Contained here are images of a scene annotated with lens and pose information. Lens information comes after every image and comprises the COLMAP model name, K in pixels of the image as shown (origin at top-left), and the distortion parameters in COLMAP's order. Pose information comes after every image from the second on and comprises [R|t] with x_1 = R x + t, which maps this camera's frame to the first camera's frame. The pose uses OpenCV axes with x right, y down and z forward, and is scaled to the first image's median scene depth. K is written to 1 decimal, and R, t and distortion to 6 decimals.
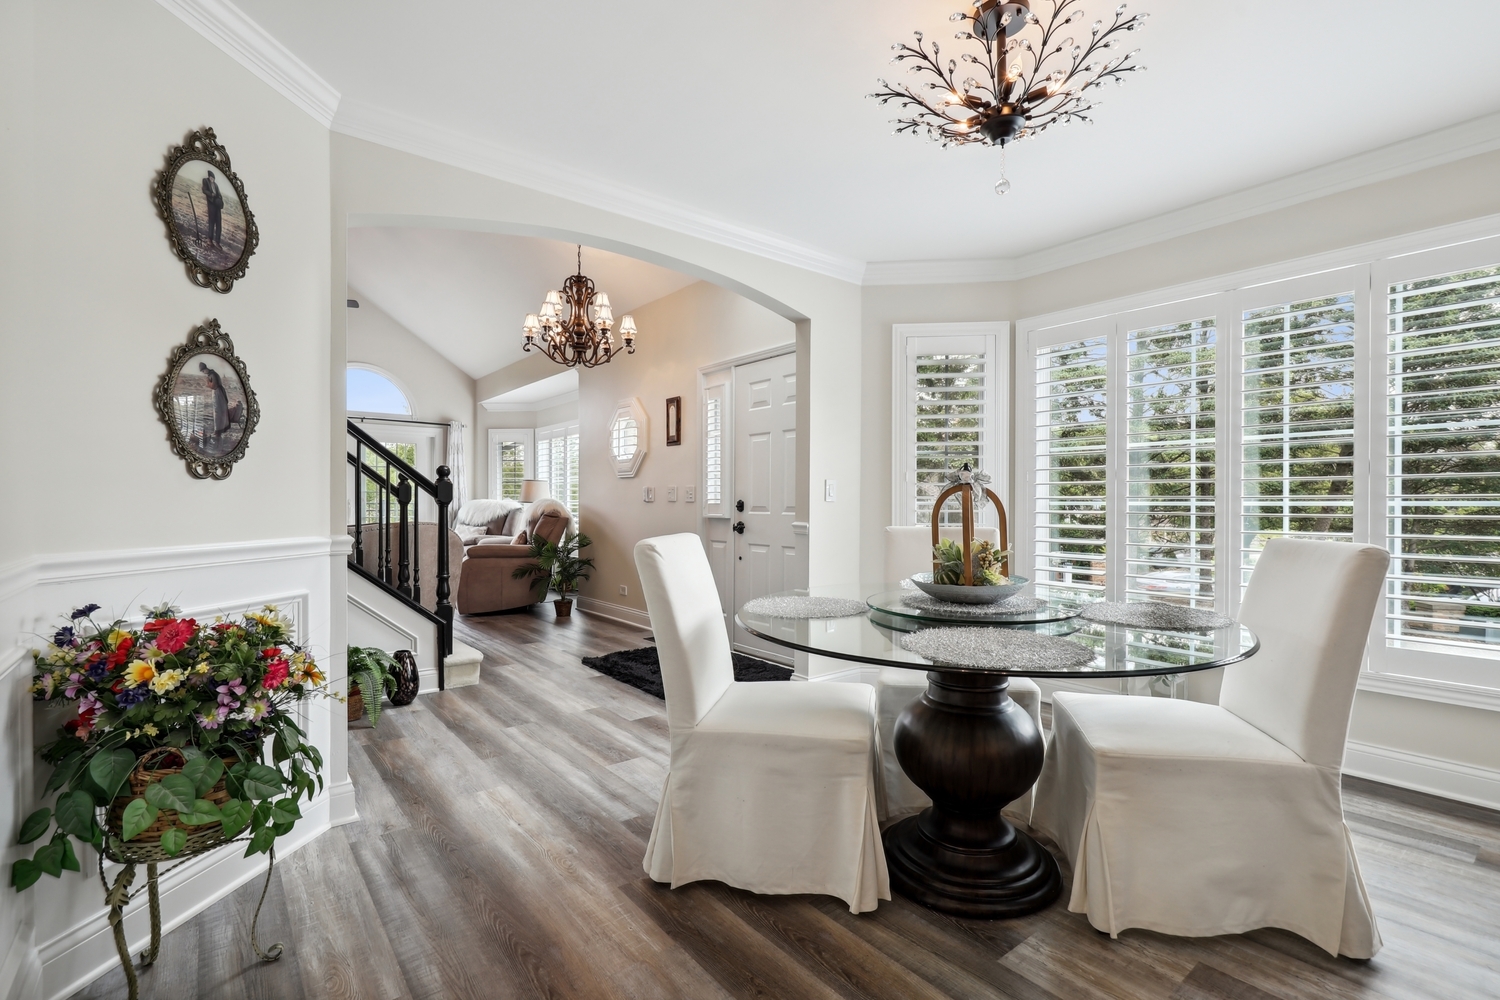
lens RADIAL K [[687.3, 0, 750.5], [0, 687.3, 502.4], [0, 0, 1]] dist [0.003652, -0.002602]
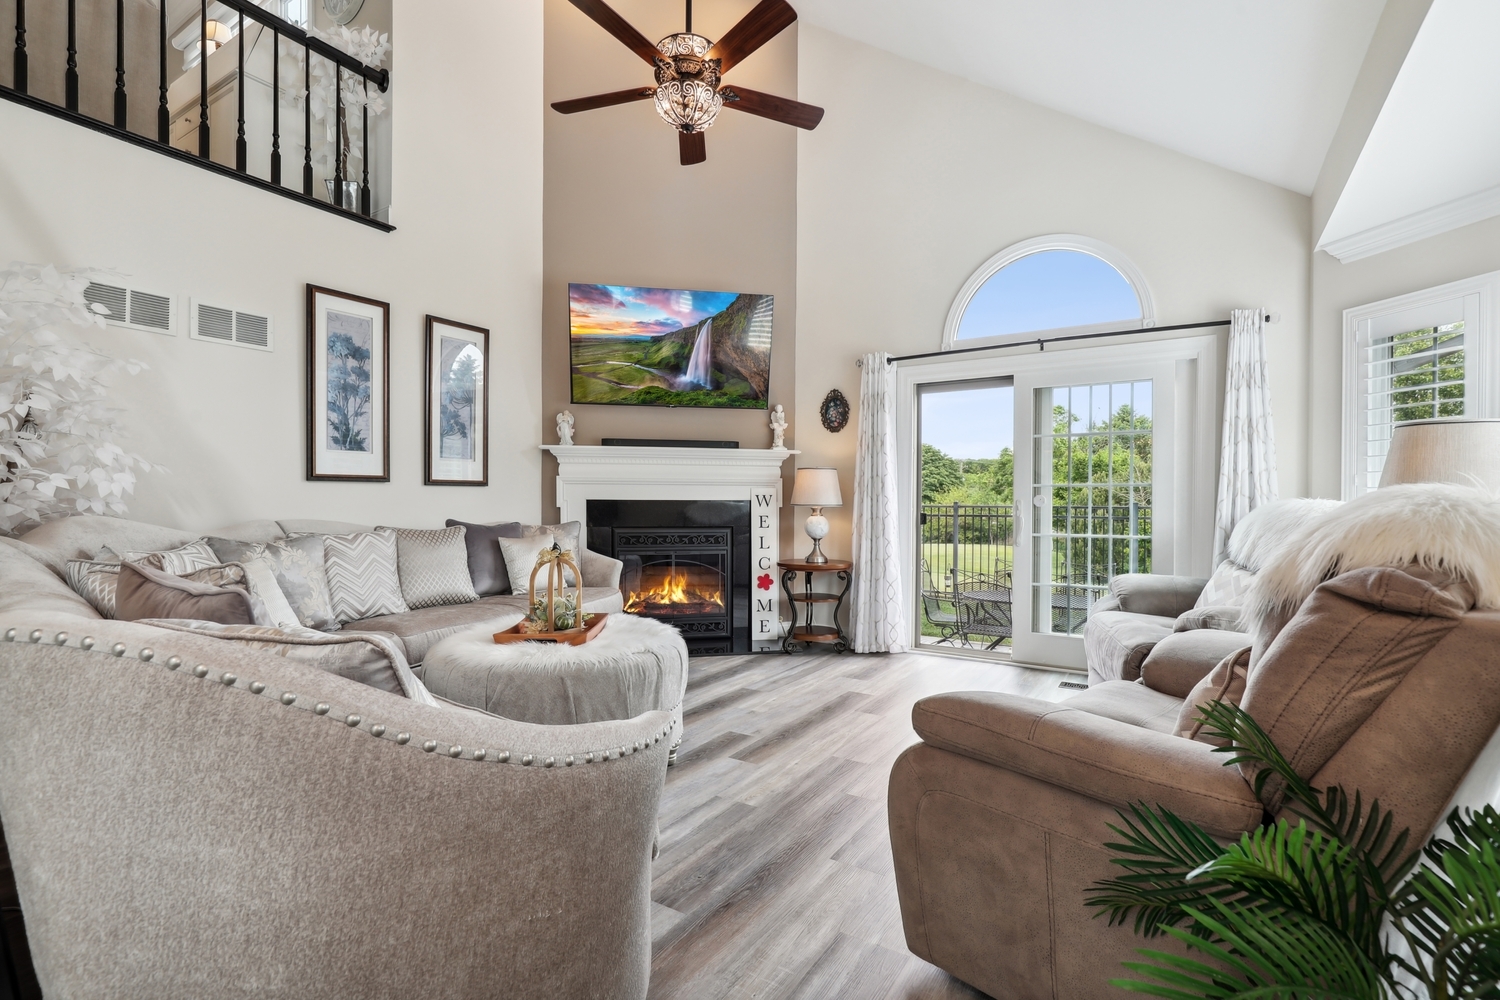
lens RADIAL K [[687.3, 0, 748.7], [0, 687.3, 500.8], [0, 0, 1]] dist [0.003652, -0.002602]
pose [[0.325507, 0.004370, -0.945530, -0.134103], [-0.003147, 0.999989, 0.003538, -0.002792], [0.945535, 0.001824, 0.325517, 0.580094]]
